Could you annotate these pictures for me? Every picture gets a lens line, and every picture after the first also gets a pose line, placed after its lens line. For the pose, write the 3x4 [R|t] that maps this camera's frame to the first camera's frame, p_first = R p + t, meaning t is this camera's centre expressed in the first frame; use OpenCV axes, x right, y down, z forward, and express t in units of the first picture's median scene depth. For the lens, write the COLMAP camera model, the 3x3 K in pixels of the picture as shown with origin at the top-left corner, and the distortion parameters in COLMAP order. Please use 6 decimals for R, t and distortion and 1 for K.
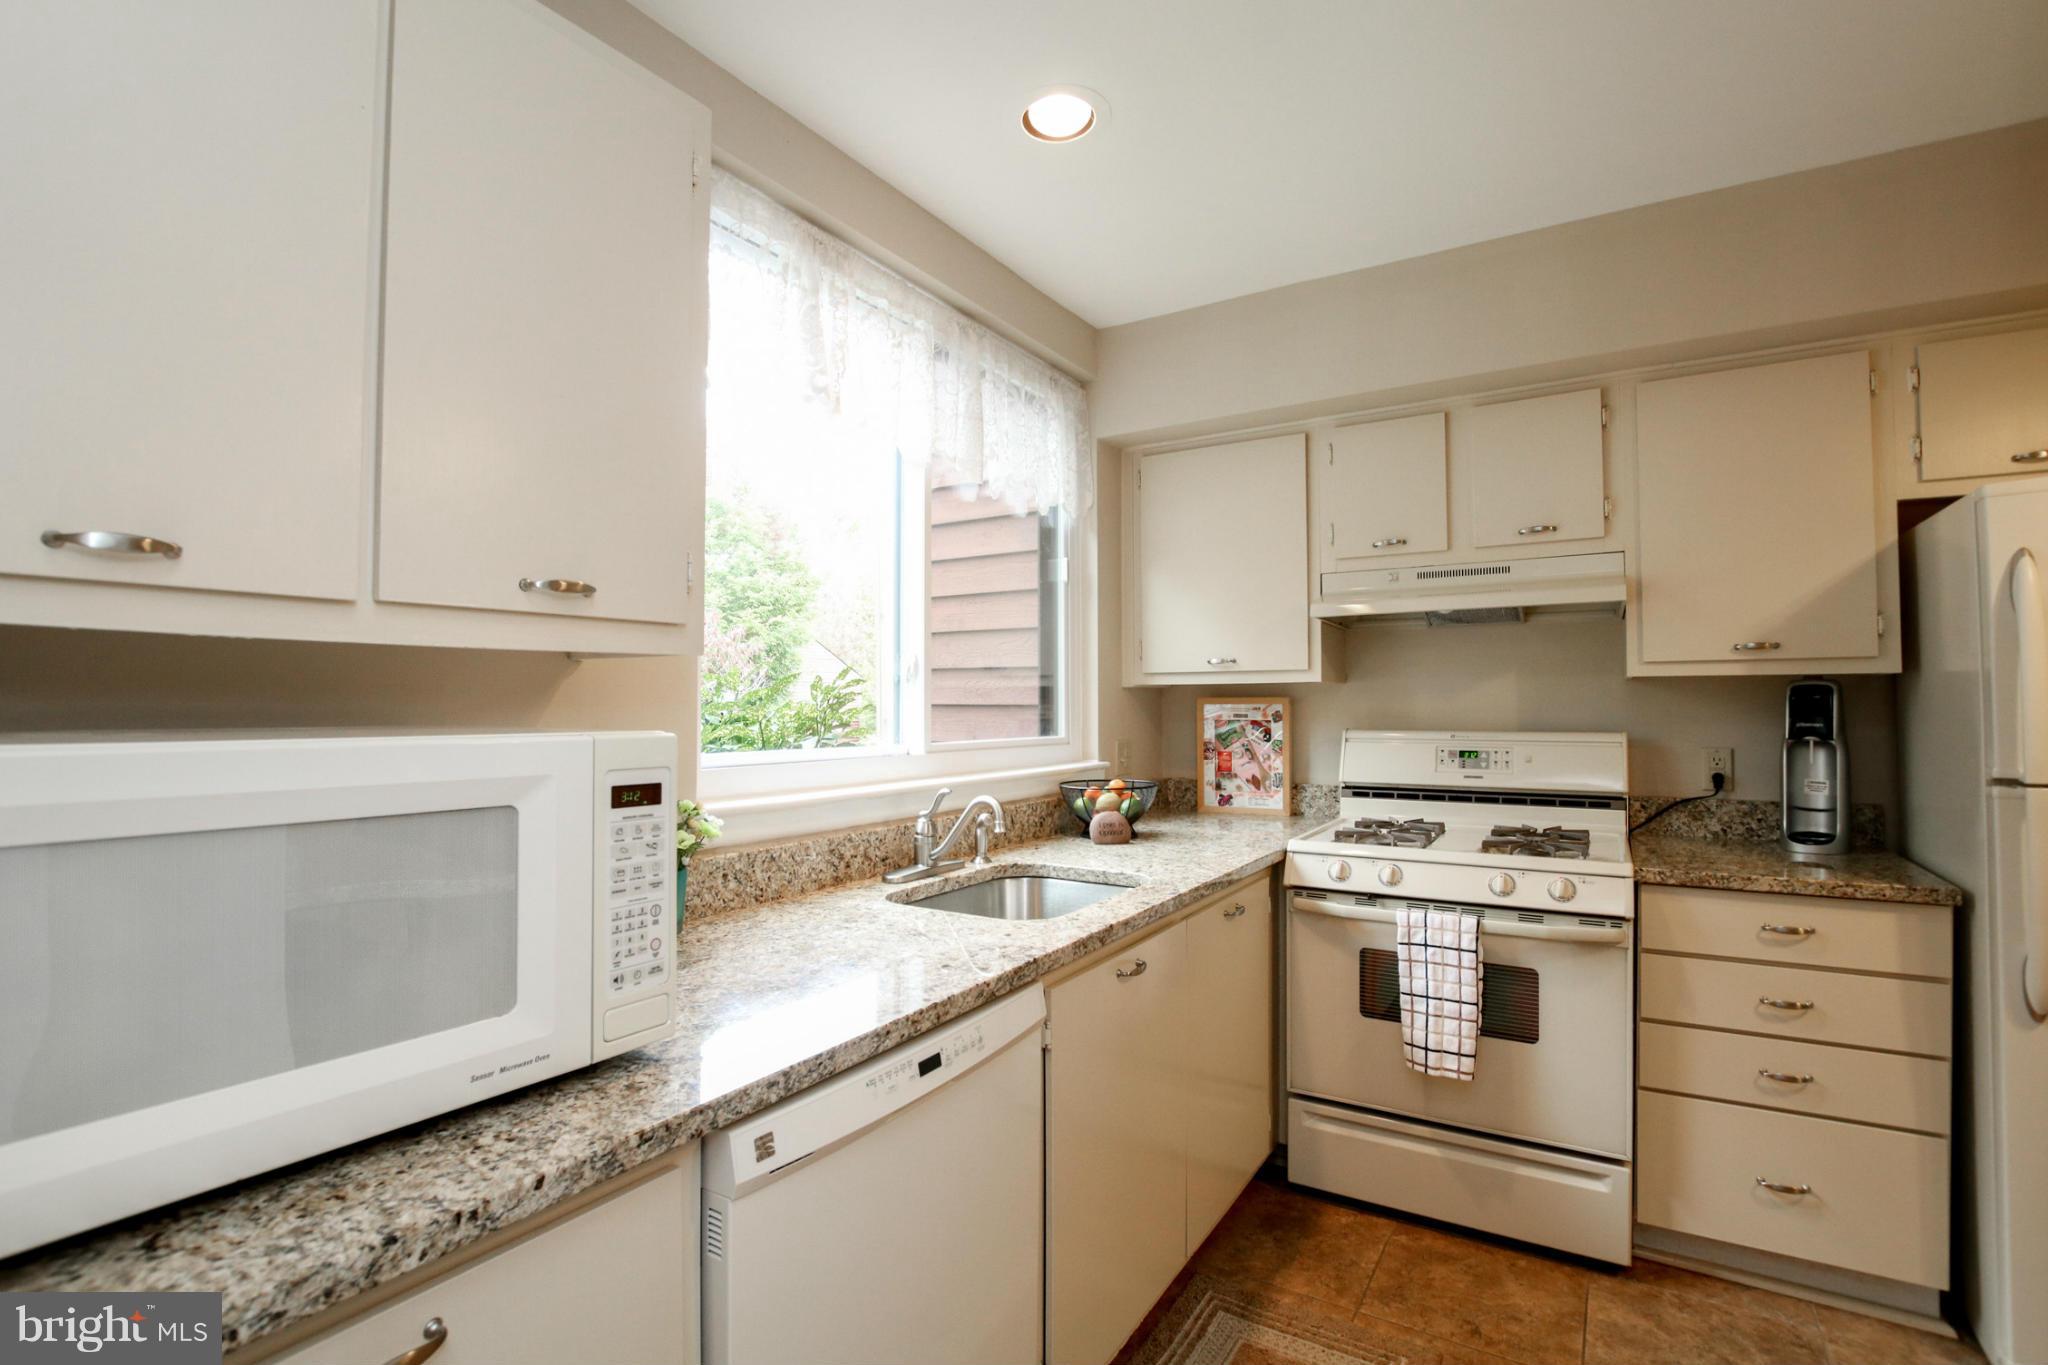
lens RADIAL K [[952.4, 0, 1018.0], [0, 952.4, 685.9], [0, 0, 1]] dist [-0.037945, 0.009620]
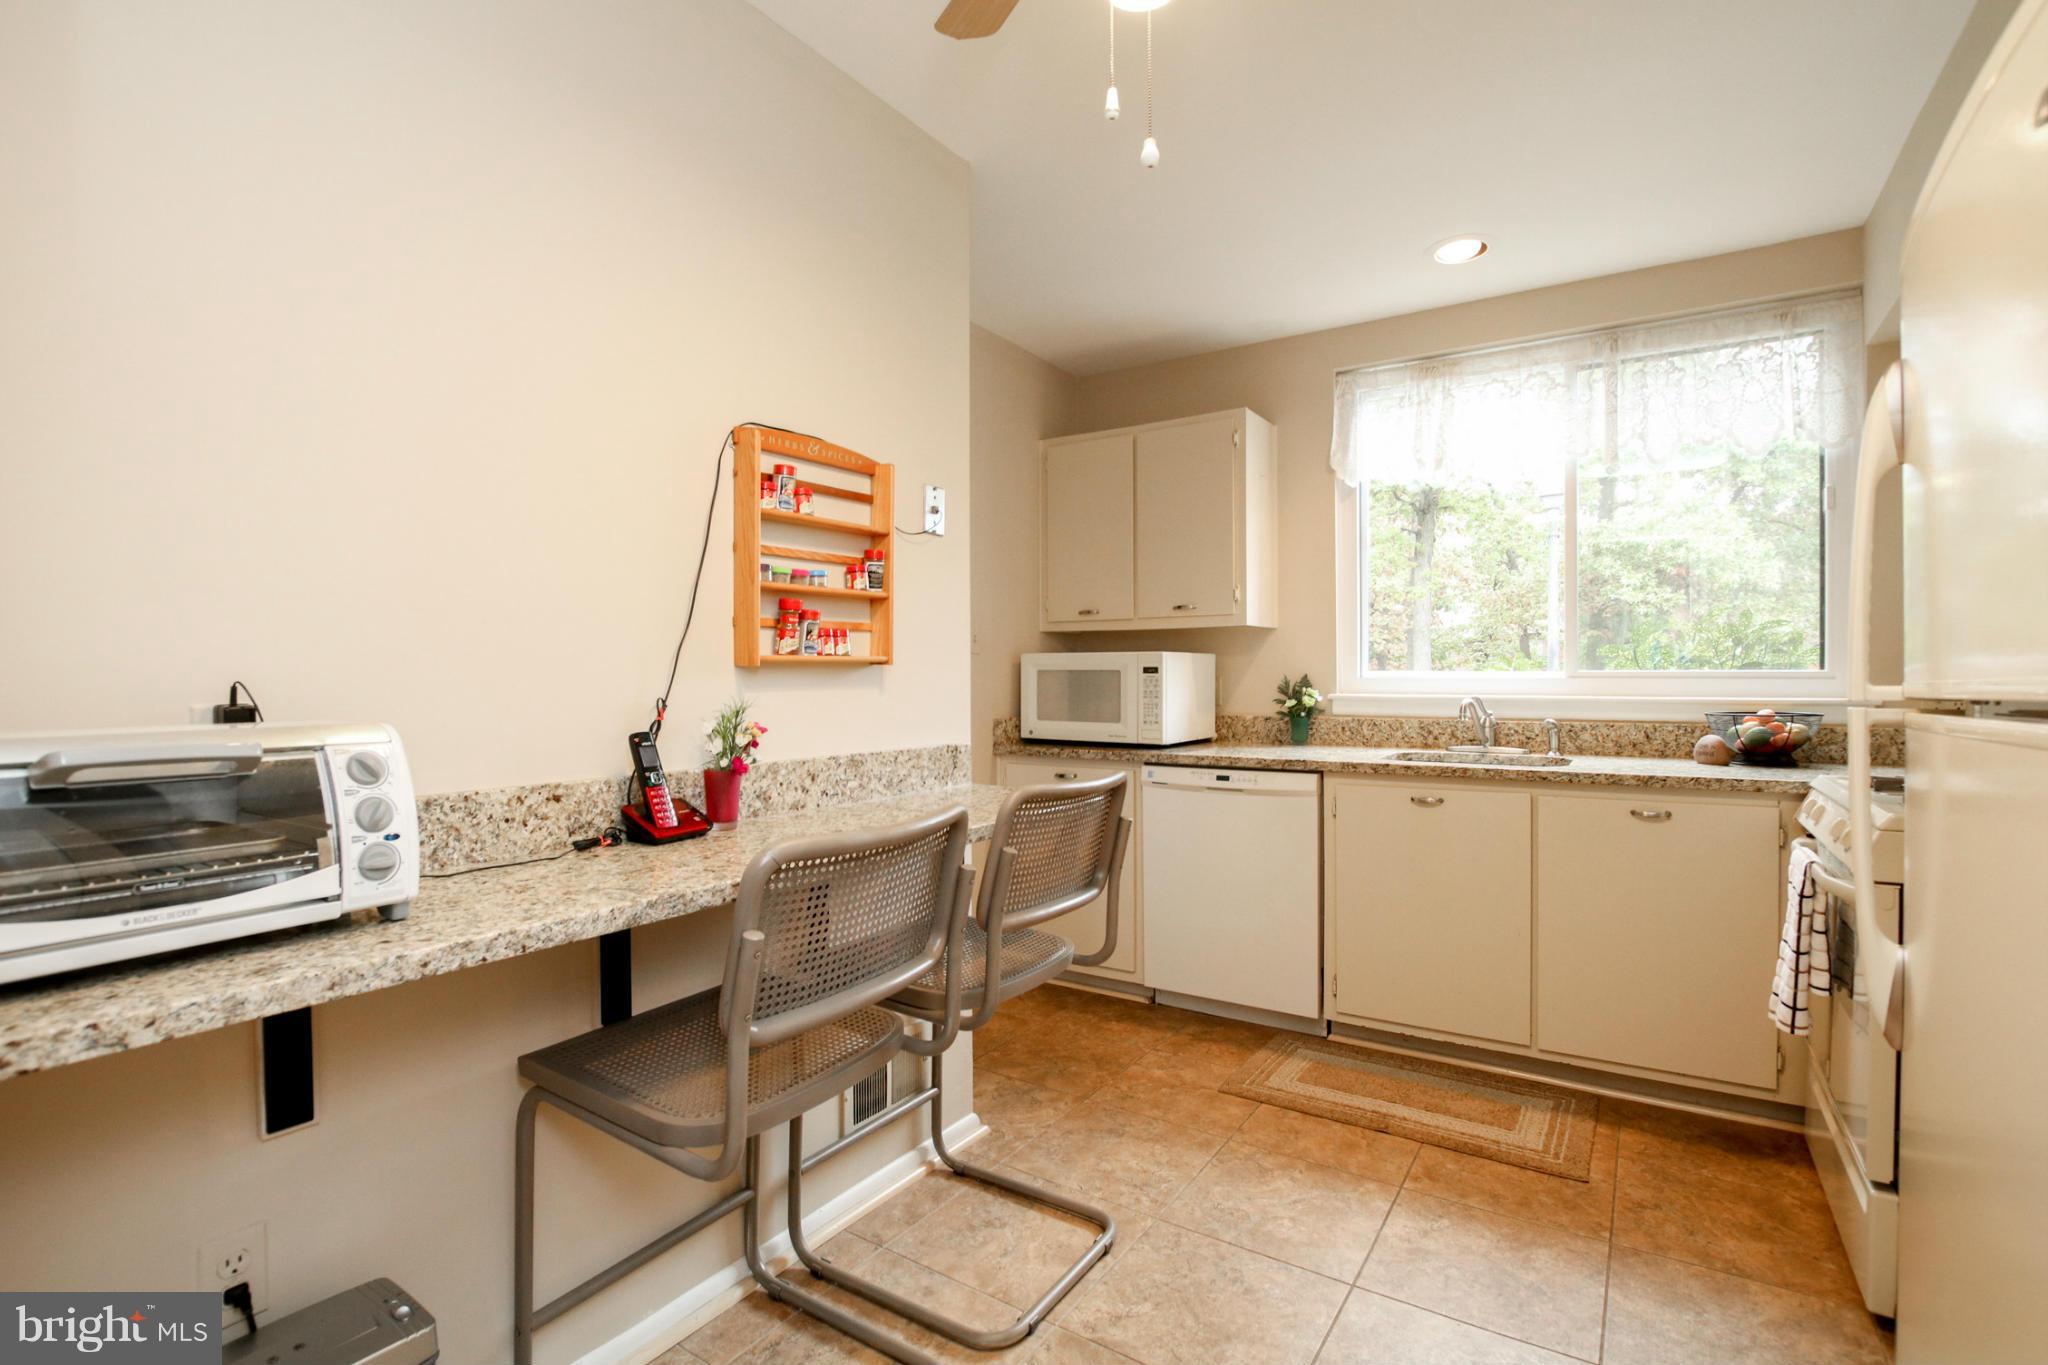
lens RADIAL K [[952.4, 0, 1018.0], [0, 952.4, 685.9], [0, 0, 1]] dist [-0.037945, 0.009620]
pose [[-0.026896, 0.012921, -0.999555, 1.268065], [0.020920, 0.999705, 0.012360, 0.049499], [0.999419, -0.020579, -0.027158, 0.253535]]
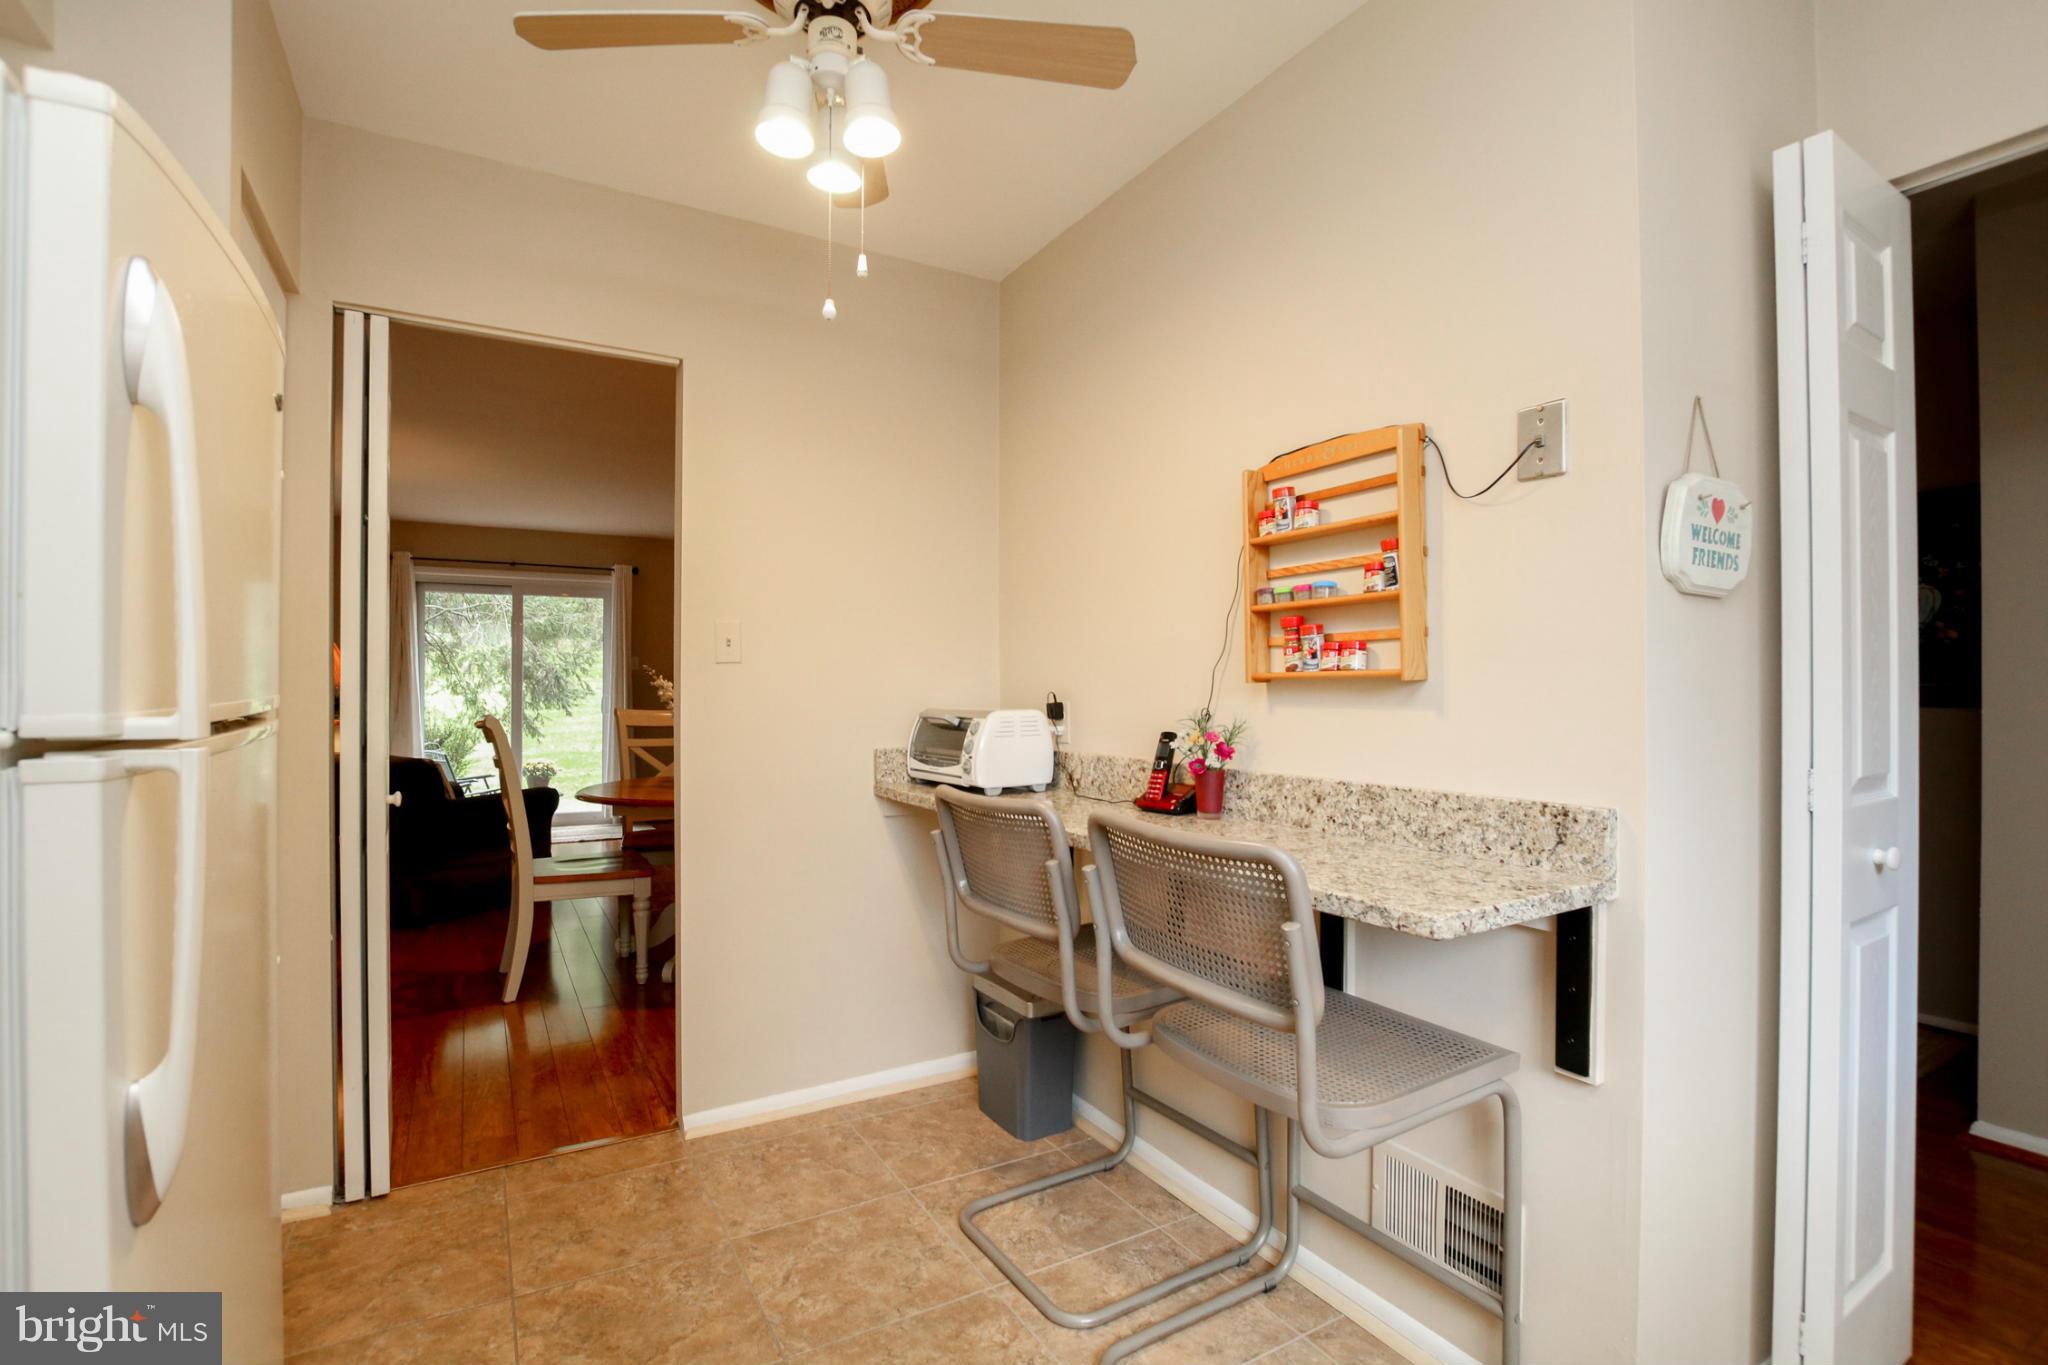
lens RADIAL K [[952.4, 0, 1018.0], [0, 952.4, 685.9], [0, 0, 1]] dist [-0.037945, 0.009620]
pose [[-0.883947, 0.001688, 0.467585, 0.322227], [-0.008094, 0.999788, -0.018911, 0.058308], [-0.467518, -0.020501, -0.883746, 0.852041]]
